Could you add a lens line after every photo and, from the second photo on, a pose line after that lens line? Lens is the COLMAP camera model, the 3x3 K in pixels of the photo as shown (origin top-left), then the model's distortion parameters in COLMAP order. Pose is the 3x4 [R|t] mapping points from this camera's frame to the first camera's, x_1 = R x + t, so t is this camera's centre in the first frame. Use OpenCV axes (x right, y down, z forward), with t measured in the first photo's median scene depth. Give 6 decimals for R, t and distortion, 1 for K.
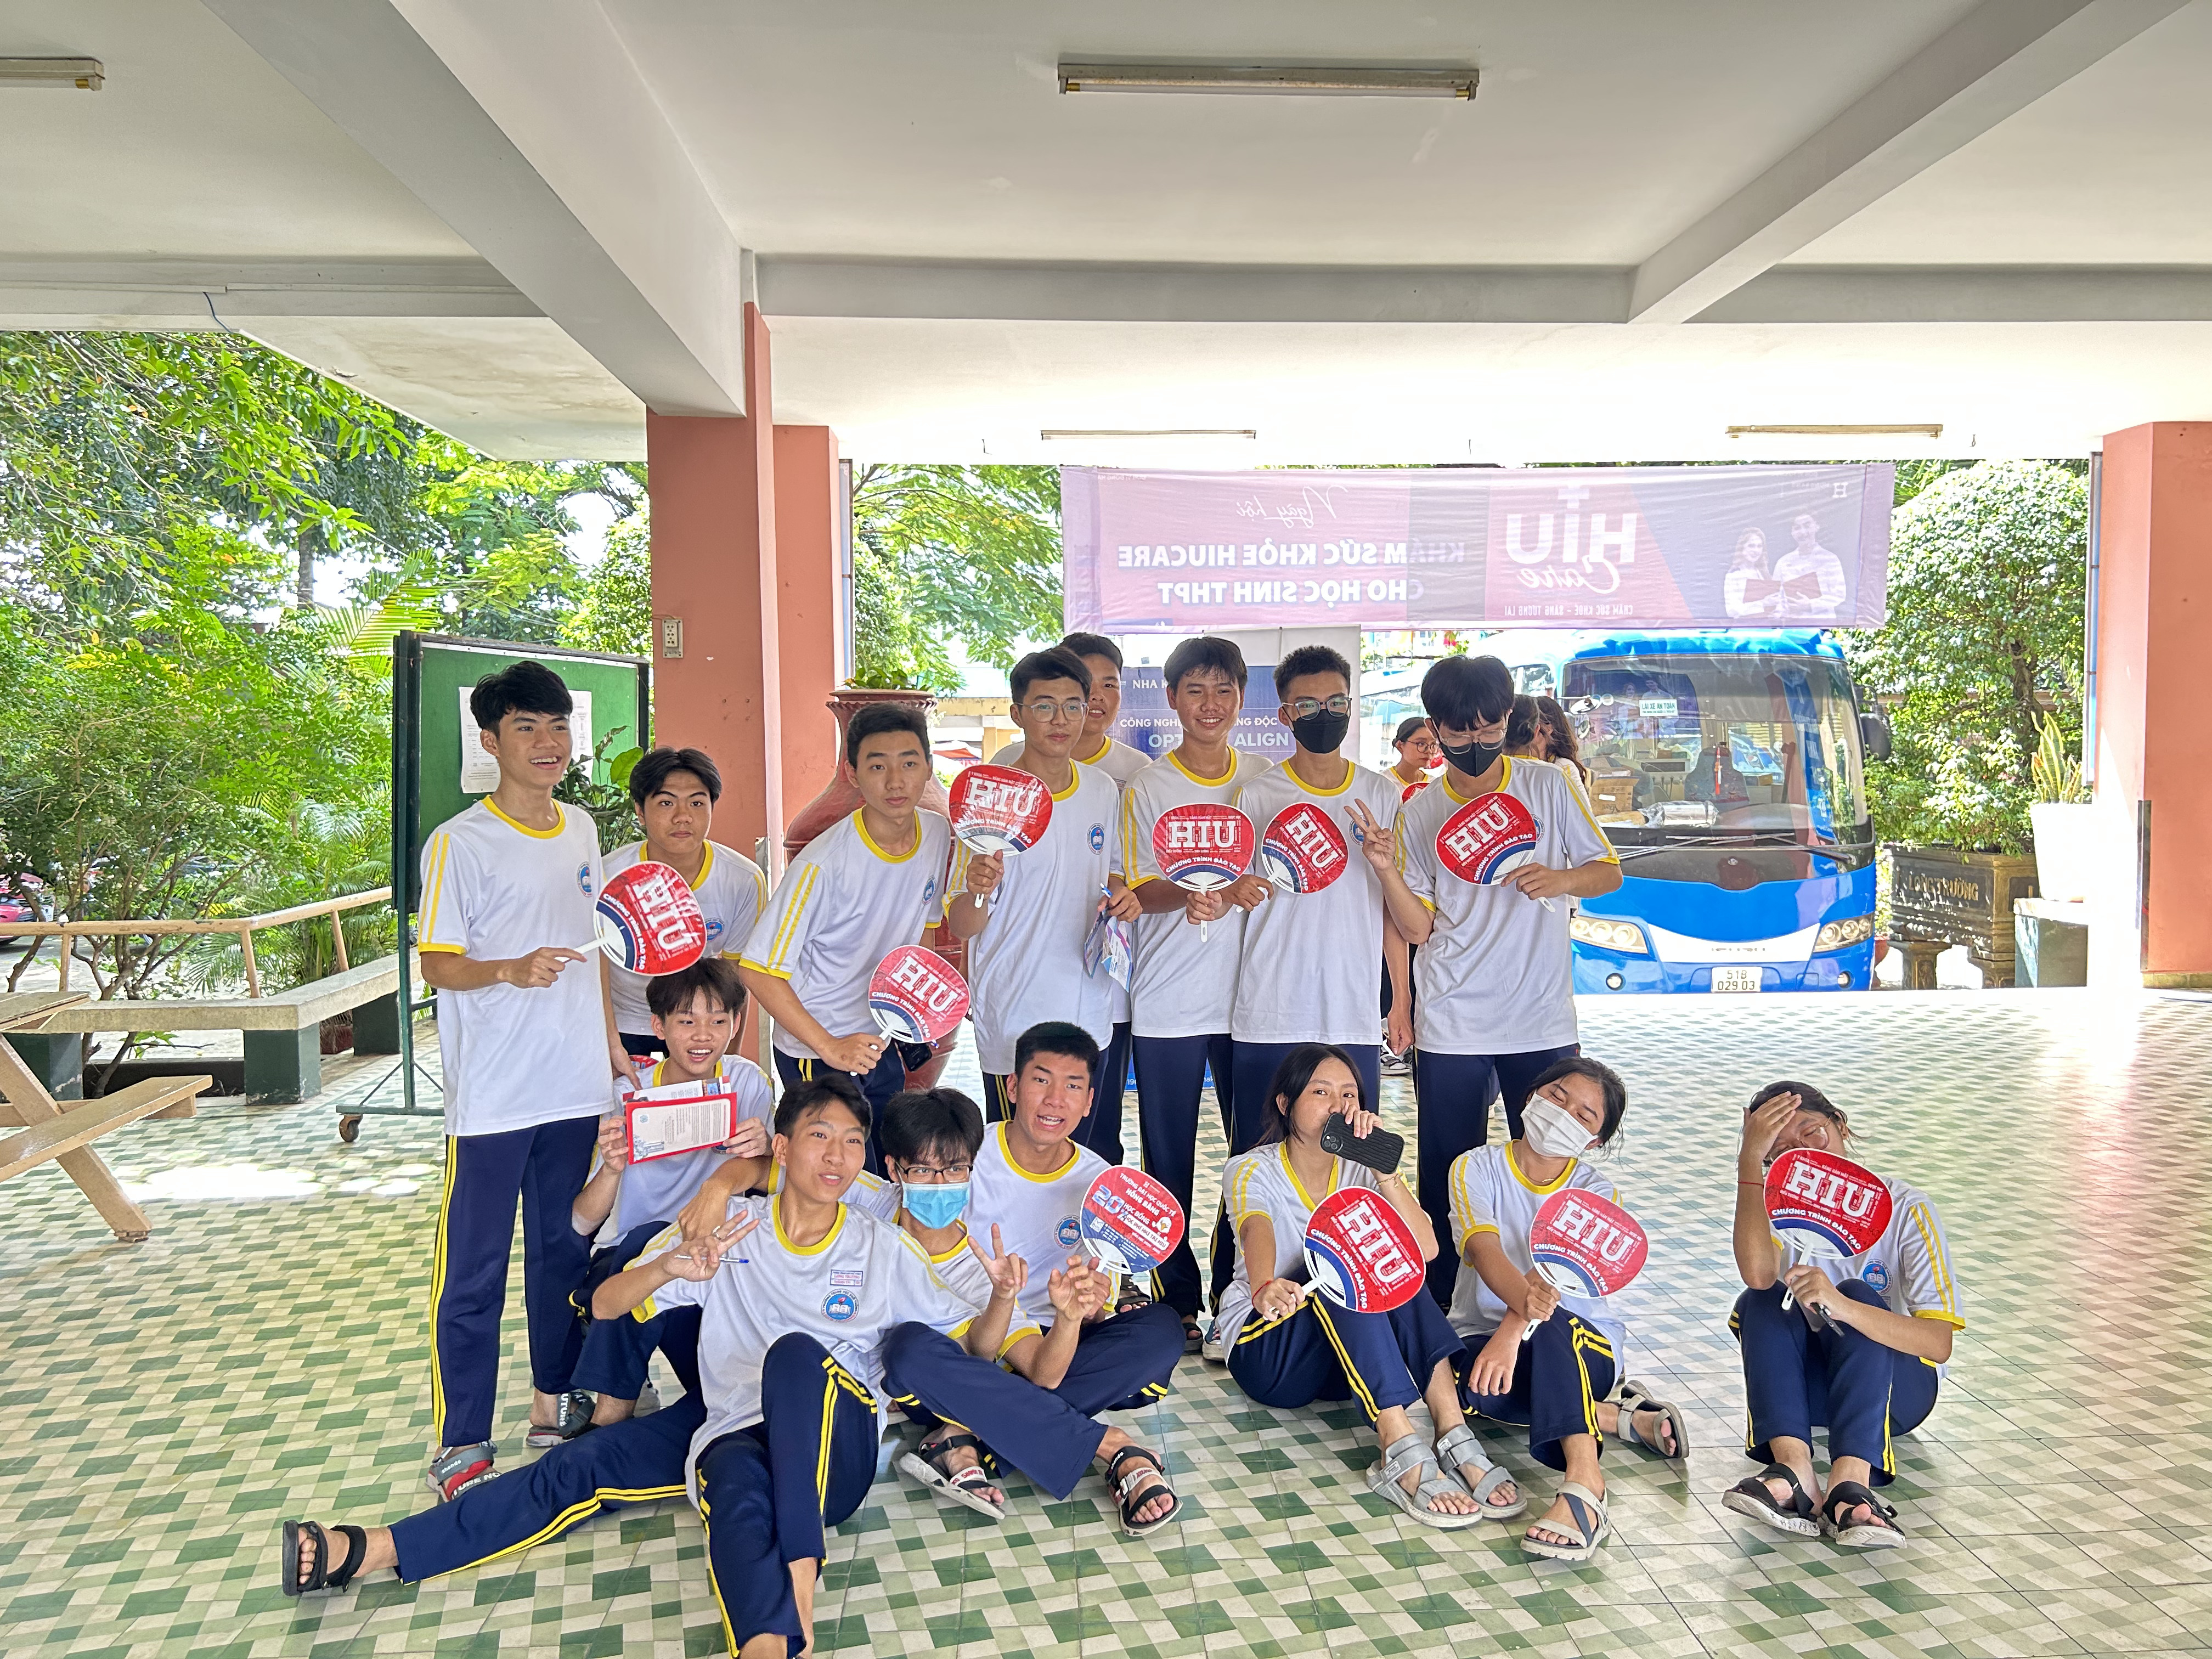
lens RADIAL K [[1653.9, 0, 1105.7], [0, 1653.9, 828.5], [0, 0, 1]] dist [0.026225, -0.003620]
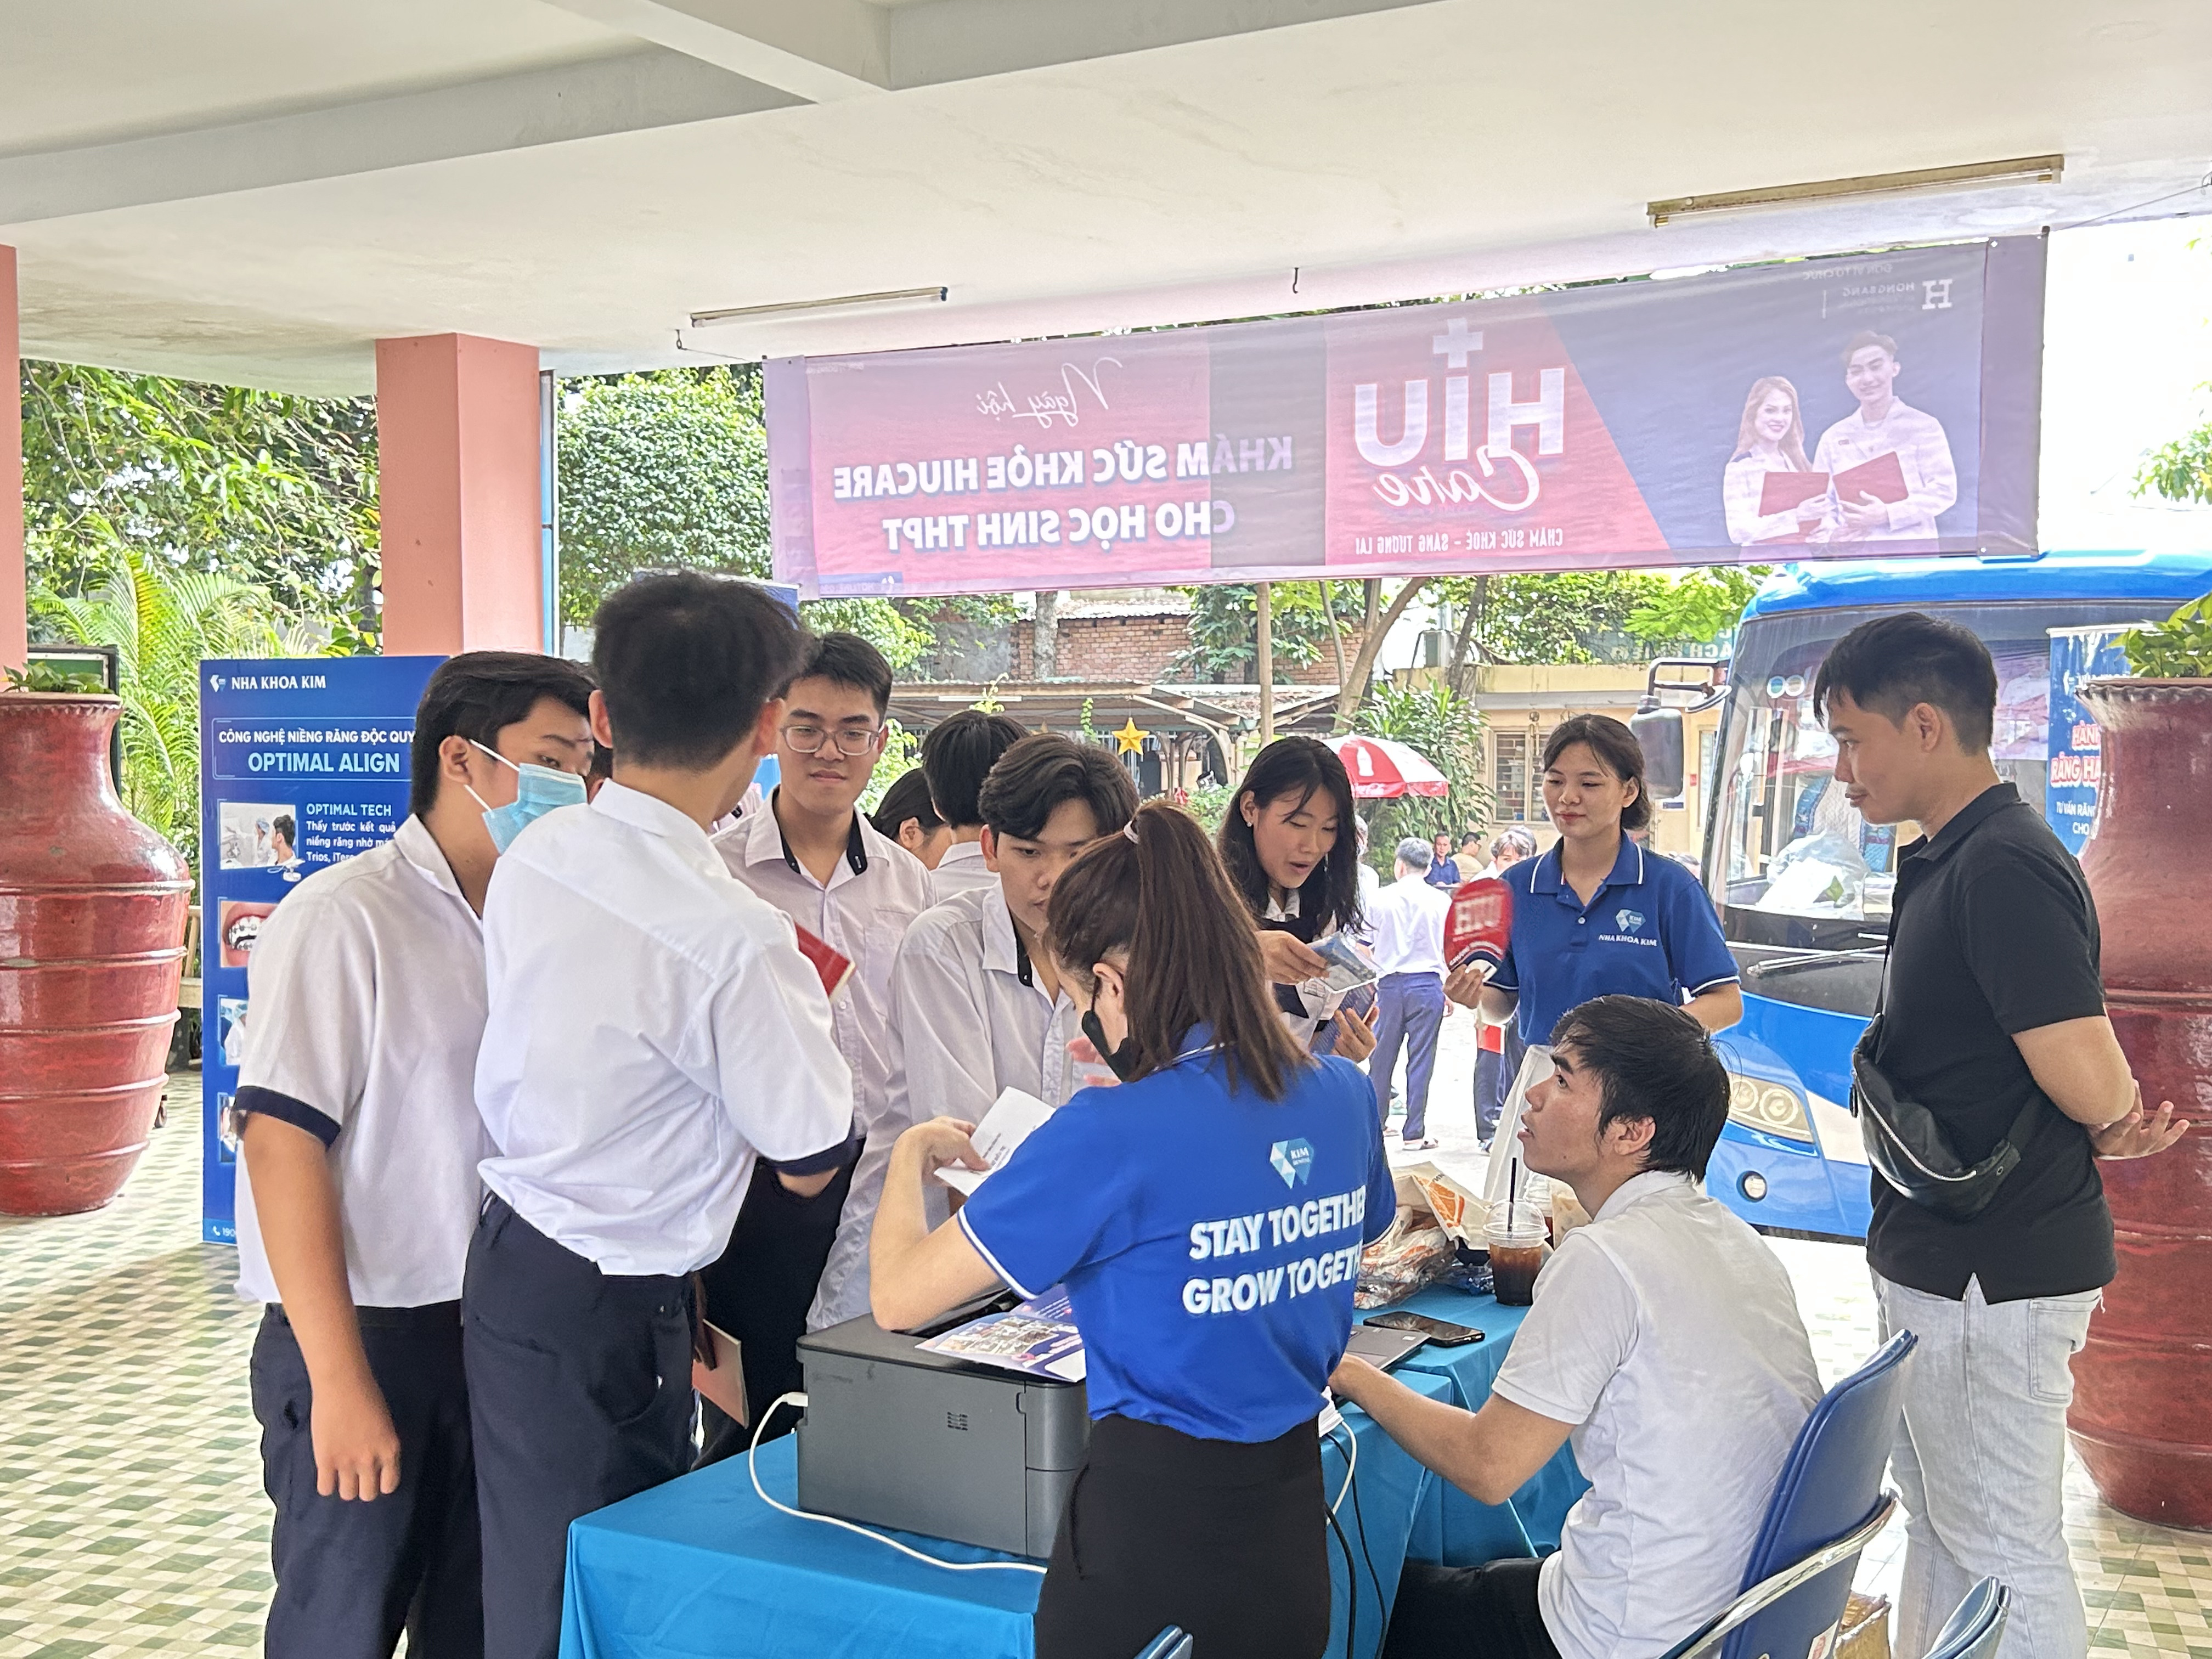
lens RADIAL K [[2469.9, 0, 1106.2], [0, 2469.9, 833.0], [0, 0, 1]] dist [0.158112, 0.000000]
pose [[0.837177, 0.035297, -0.545793, 0.667041], [-0.033708, 0.999348, 0.012925, -0.035544], [0.545893, 0.007577, 0.837821, 0.194554]]
